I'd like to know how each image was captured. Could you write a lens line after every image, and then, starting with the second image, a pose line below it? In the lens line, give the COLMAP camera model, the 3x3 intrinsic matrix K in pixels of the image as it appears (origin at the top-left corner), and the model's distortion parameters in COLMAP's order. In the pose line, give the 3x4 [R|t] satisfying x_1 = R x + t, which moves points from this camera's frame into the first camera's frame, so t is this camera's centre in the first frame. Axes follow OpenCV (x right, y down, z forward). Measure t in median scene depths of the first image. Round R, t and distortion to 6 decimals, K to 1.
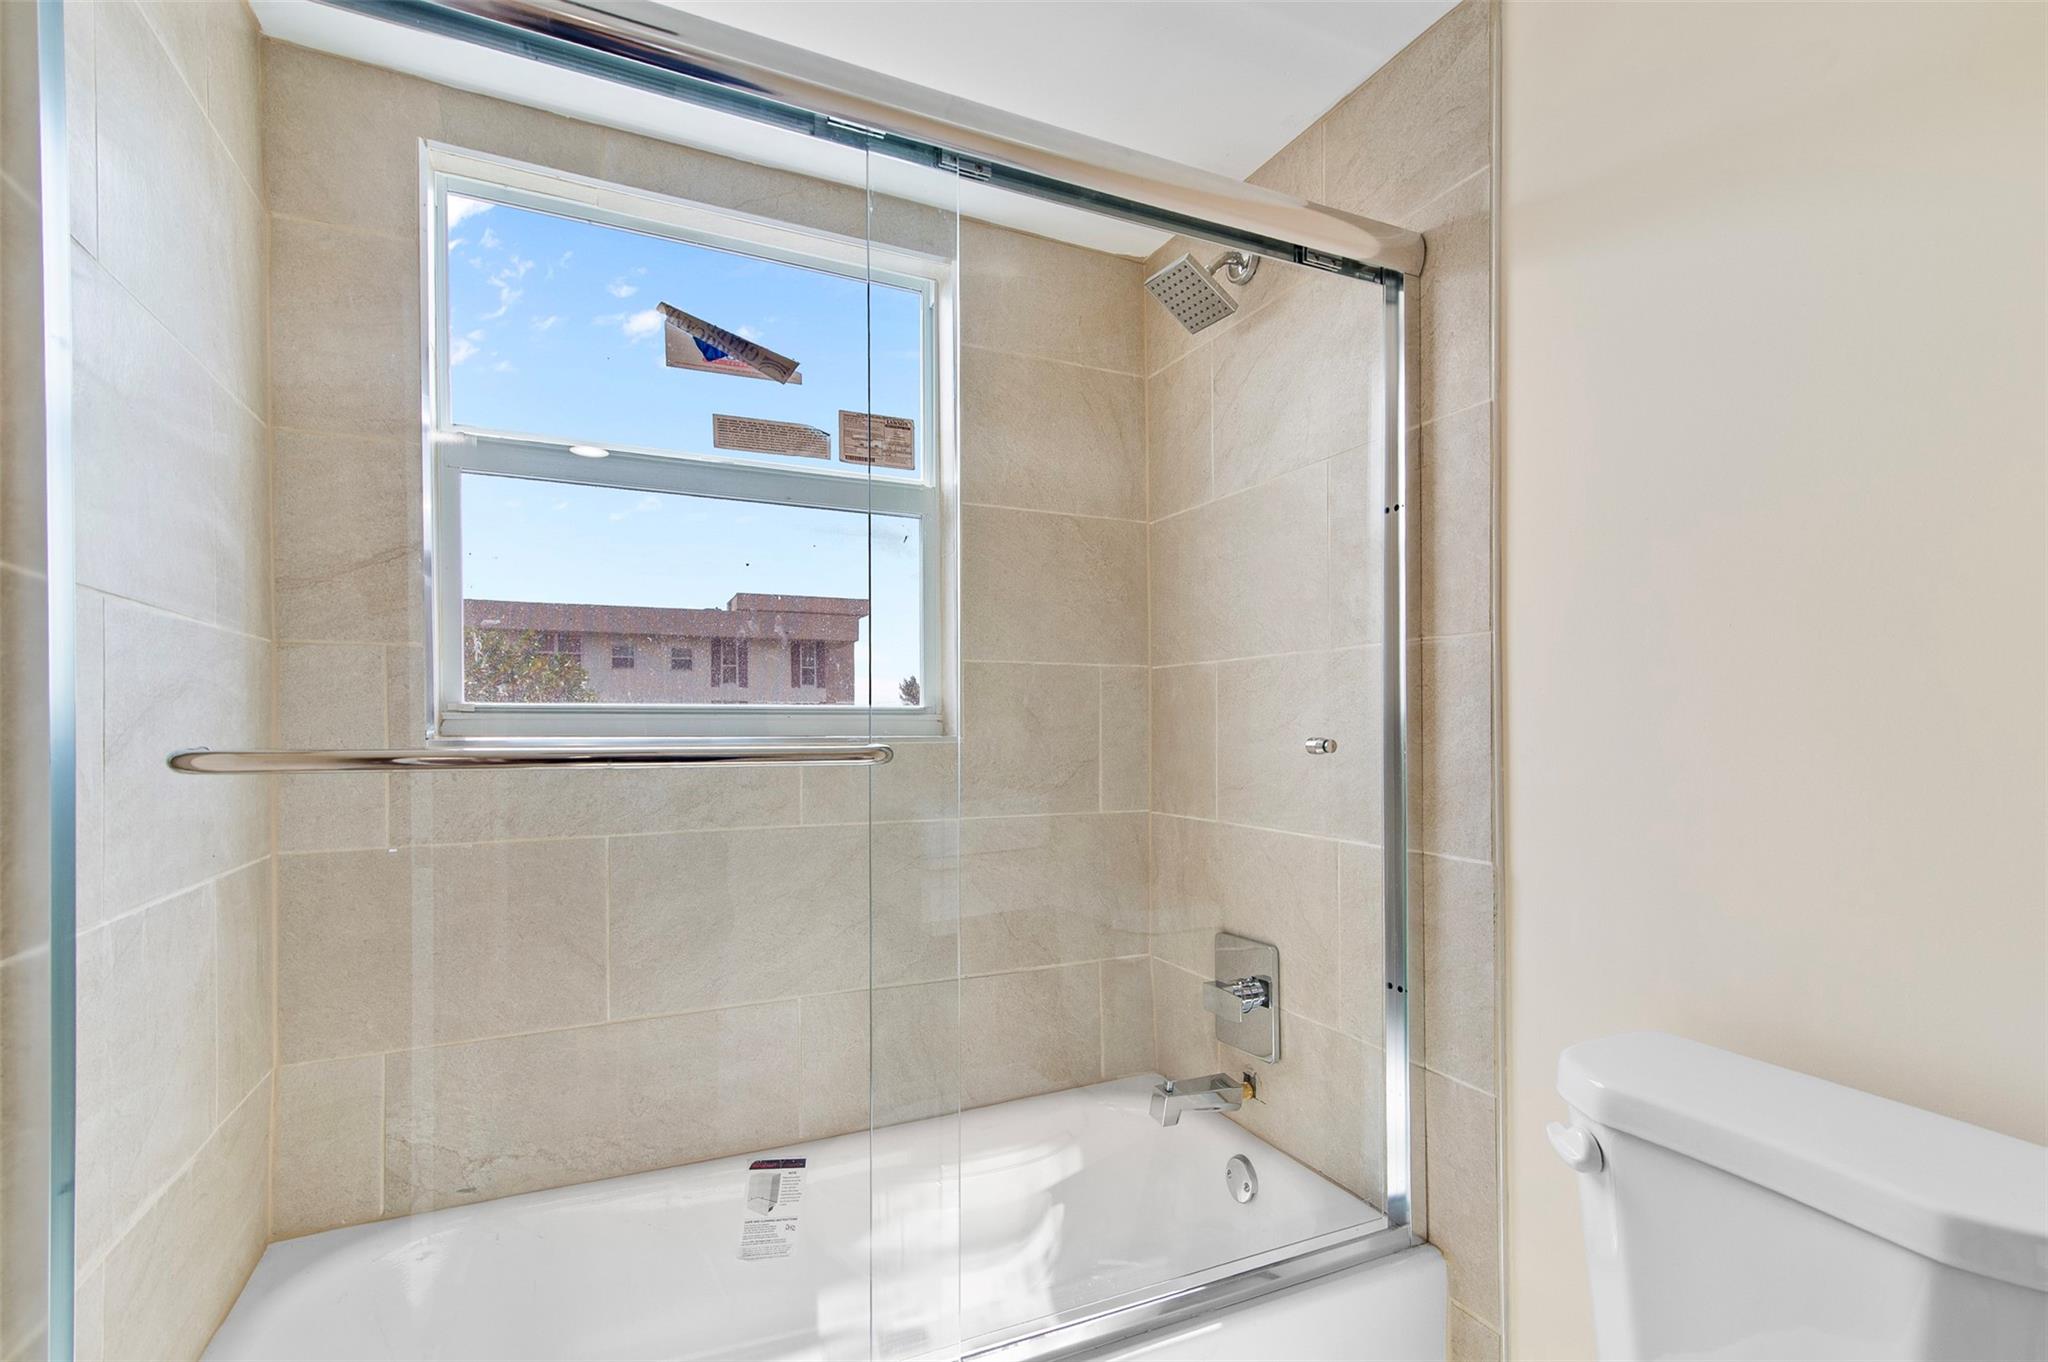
lens RADIAL K [[938.5, 0, 1054.7], [0, 938.5, 722.4], [0, 0, 1]] dist [0.000217, -0.000271]
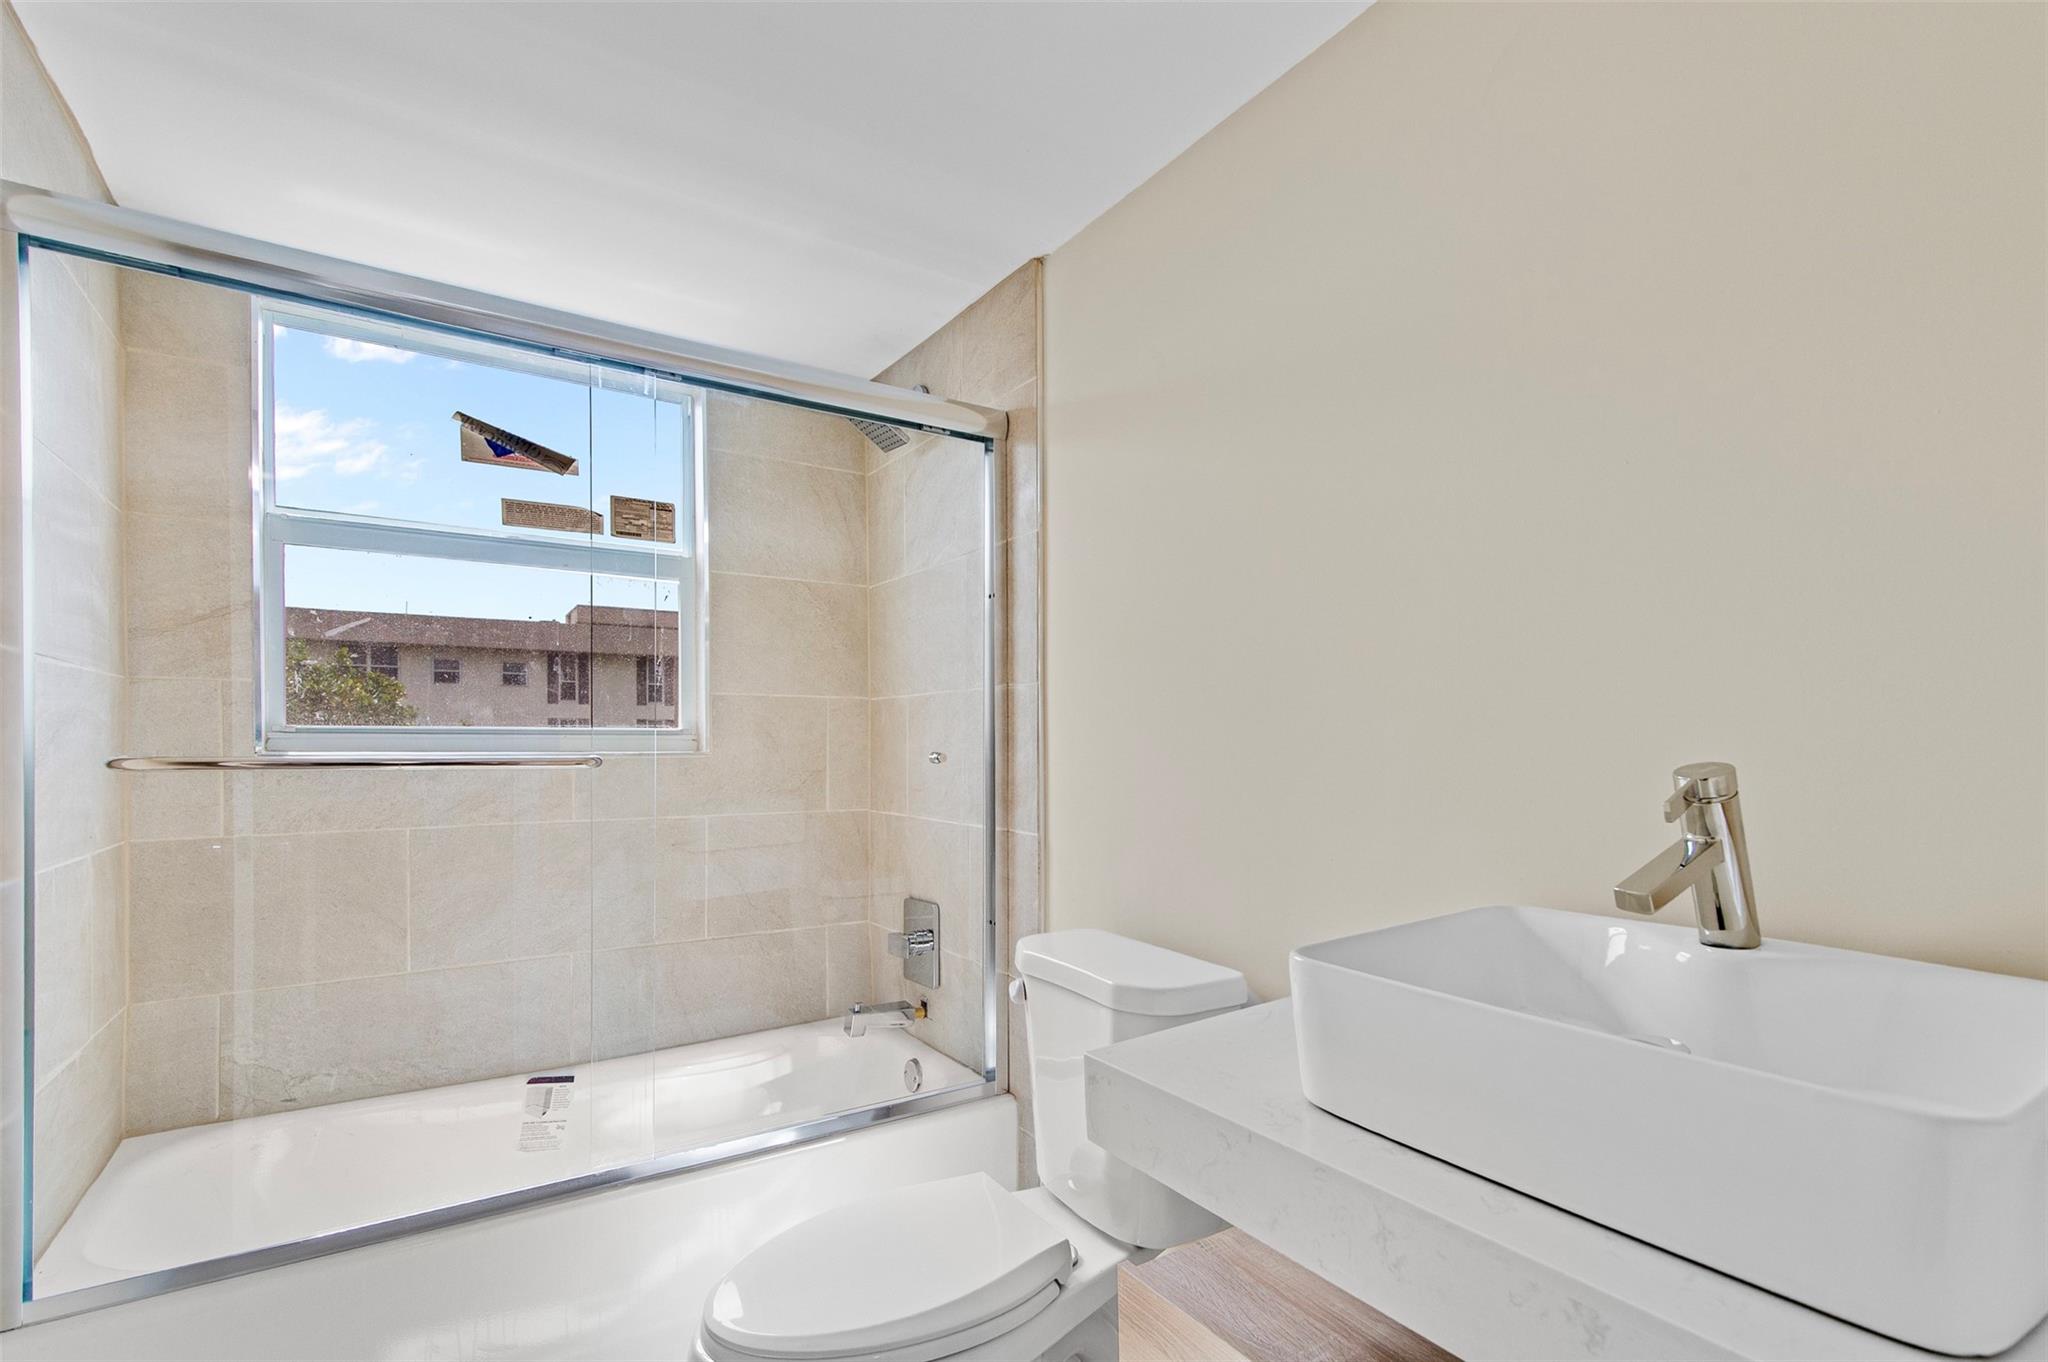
lens RADIAL K [[923.4, 0, 1046.4], [0, 923.4, 739.4], [0, 0, 1]] dist [-0.000794, 0.000159]
pose [[0.989490, 0.002171, 0.144582, 0.205820], [-0.001855, 0.999996, -0.002317, -0.000443], [-0.144587, 0.002025, 0.989490, -0.380234]]
